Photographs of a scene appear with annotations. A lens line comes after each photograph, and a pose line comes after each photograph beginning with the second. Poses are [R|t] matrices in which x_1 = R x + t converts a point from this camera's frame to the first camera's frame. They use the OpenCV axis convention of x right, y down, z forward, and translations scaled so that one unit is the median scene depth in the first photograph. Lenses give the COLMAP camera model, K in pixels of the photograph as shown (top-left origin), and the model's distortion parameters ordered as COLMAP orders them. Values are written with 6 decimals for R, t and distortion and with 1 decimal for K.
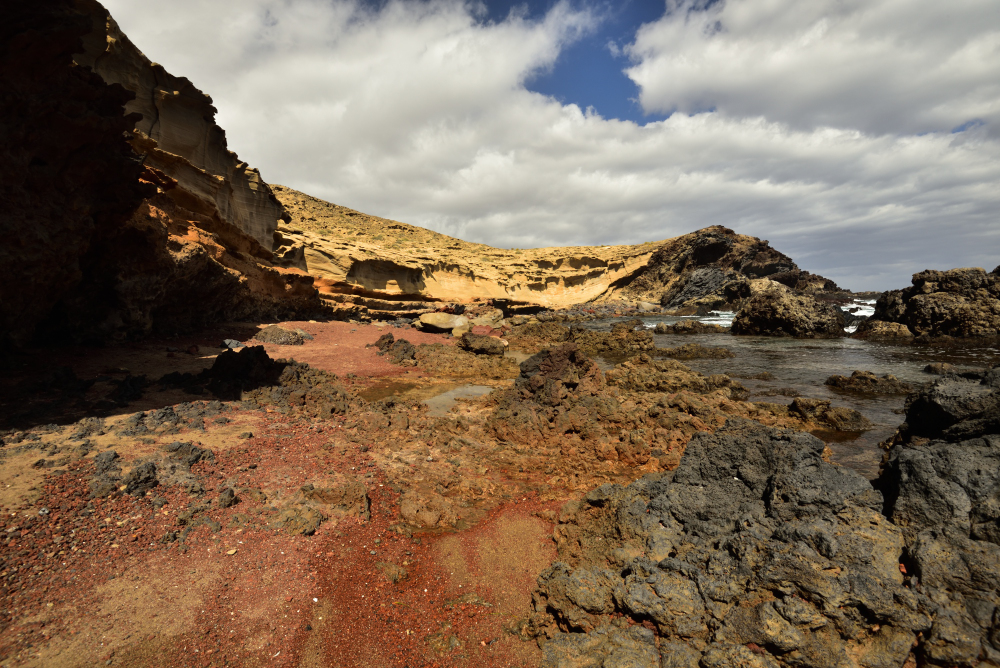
lens RADIAL K [[461.4, 0, 494.2], [0, 461.4, 335.2], [0, 0, 1]] dist [-0.028248, -0.008335]
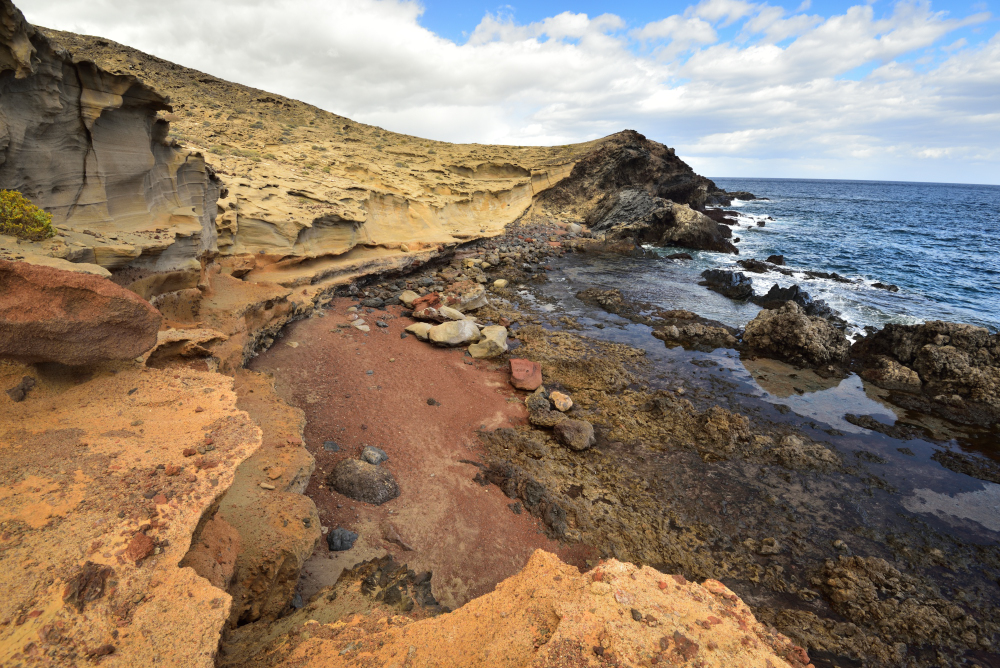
lens RADIAL K [[461.4, 0, 496.9], [0, 461.4, 334.9], [0, 0, 1]] dist [-0.028248, -0.008335]
pose [[0.964977, -0.056153, 0.256253, -0.089216], [-0.013923, 0.964483, 0.263779, -0.090898], [-0.261963, -0.258109, 0.929922, 0.057287]]
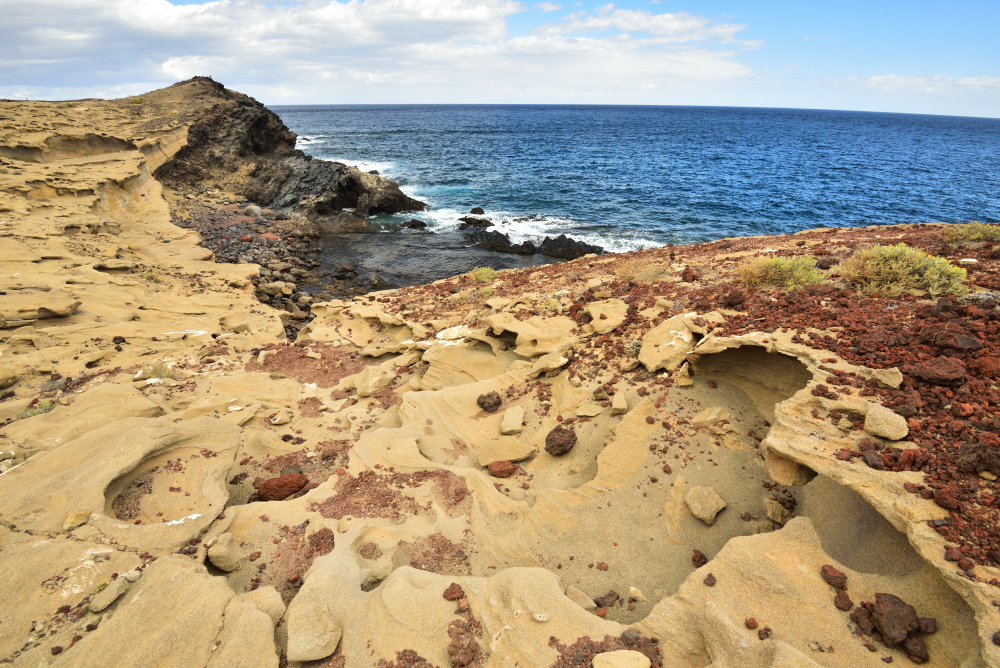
lens RADIAL K [[461.4, 0, 505.4], [0, 461.4, 332.7], [0, 0, 1]] dist [-0.028248, -0.008335]
pose [[0.284370, -0.401183, 0.870739, -0.318767], [0.043080, 0.912665, 0.406431, -0.161352], [-0.957746, -0.078066, 0.276817, 0.287205]]
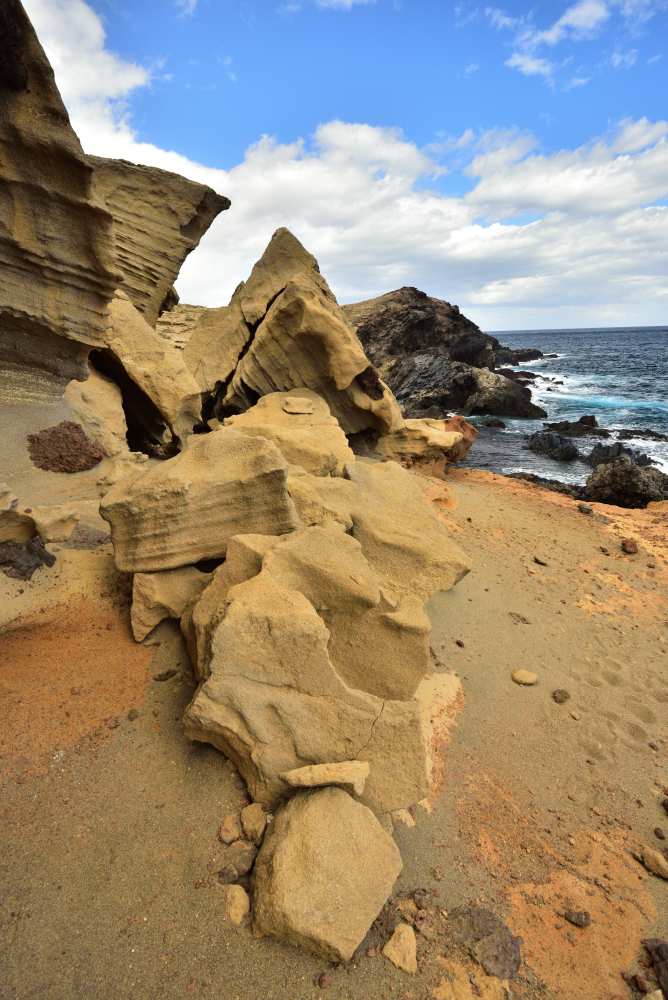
lens RADIAL K [[579.7, 0, 328.7], [0, 579.7, 503.2], [0, 0, 1]] dist [-0.002052, 0.000006]
pose [[0.908153, -0.113636, 0.402921, -0.194700], [0.028515, 0.977011, 0.211275, -0.096142], [-0.417666, -0.180380, 0.890516, -0.000933]]
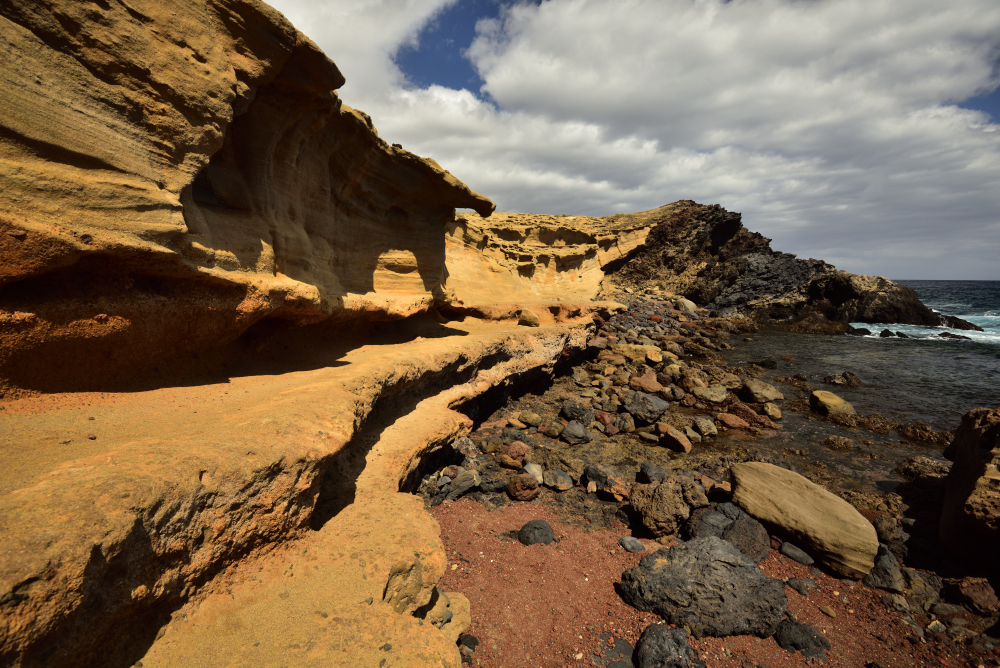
lens RADIAL K [[461.4, 0, 497.8], [0, 461.4, 336.3], [0, 0, 1]] dist [-0.028248, -0.008335]
pose [[0.947488, -0.013014, 0.319527, -0.133855], [-0.004097, 0.998596, 0.052820, -0.047806], [-0.319765, -0.051355, 0.946104, 0.409529]]
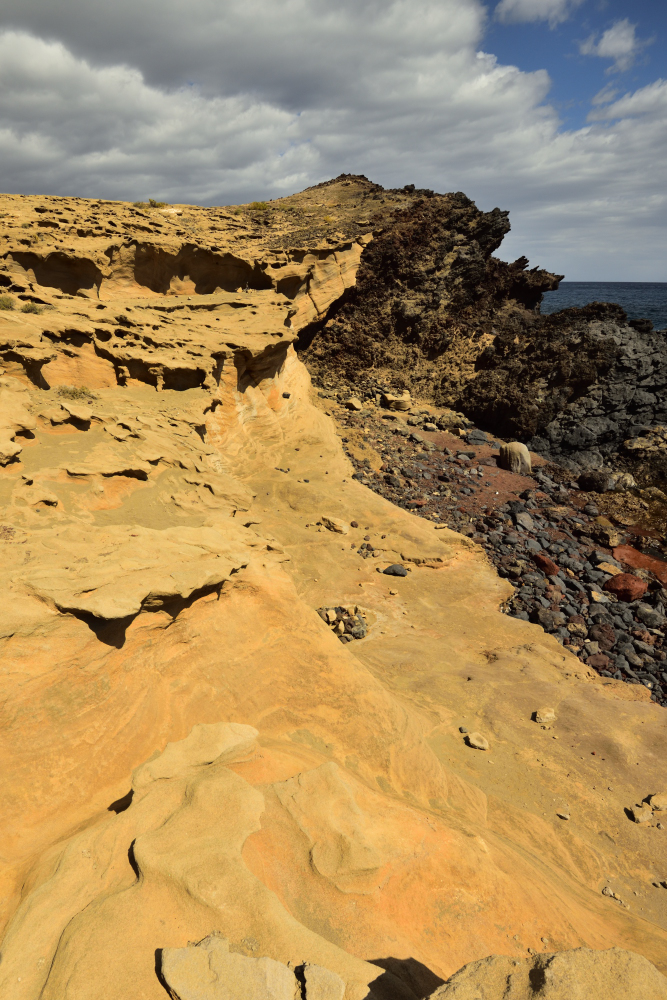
lens RADIAL K [[562.0, 0, 261.4], [0, 562.0, 604.1], [0, 0, 1]] dist [-0.015923, -0.015292]
pose [[0.720977, -0.331274, 0.608646, -0.061371], [0.043146, 0.898085, 0.437700, -0.134138], [-0.691614, -0.289311, 0.661792, 0.759197]]
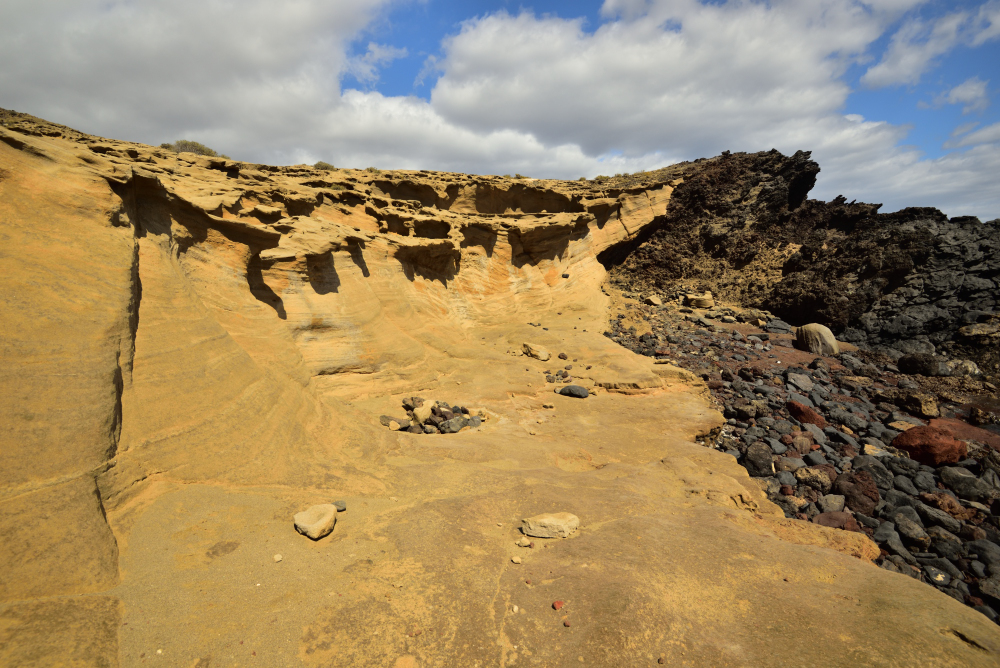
lens RADIAL K [[461.4, 0, 500.1], [0, 461.4, 334.5], [0, 0, 1]] dist [-0.028248, -0.008335]
pose [[0.906227, -0.044222, 0.420472, 0.026545], [0.025261, 0.998402, 0.050559, -0.077250], [-0.422035, -0.035197, 0.905896, 0.750197]]
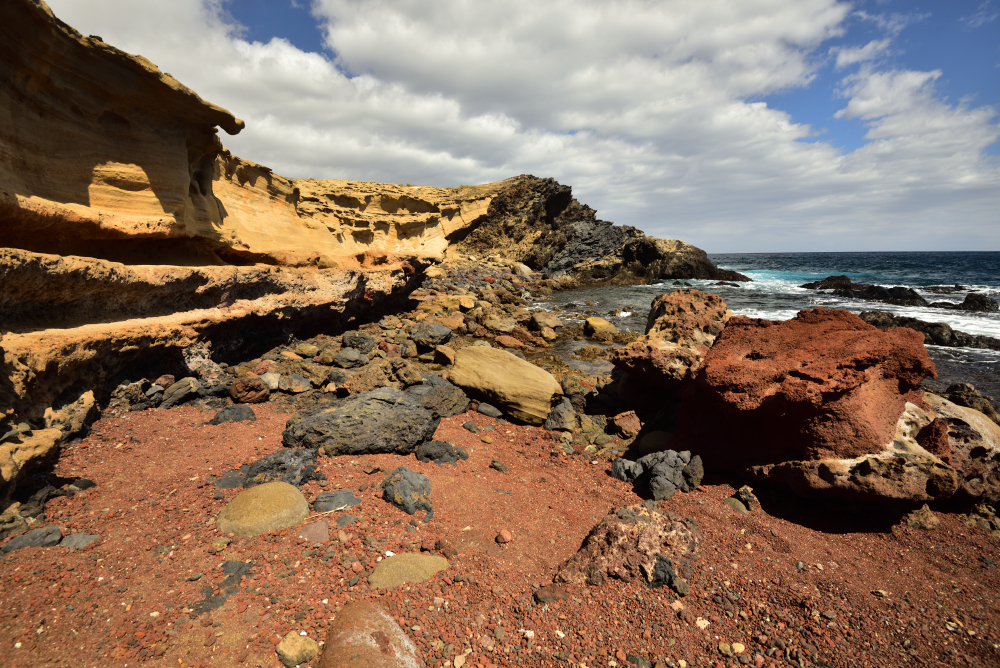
lens RADIAL K [[461.4, 0, 507.3], [0, 461.4, 334.8], [0, 0, 1]] dist [-0.028248, -0.008335]
pose [[0.803901, -0.081757, 0.589117, -0.110891], [0.029336, 0.994752, 0.098020, -0.030683], [-0.594039, -0.061516, 0.802081, 0.391559]]
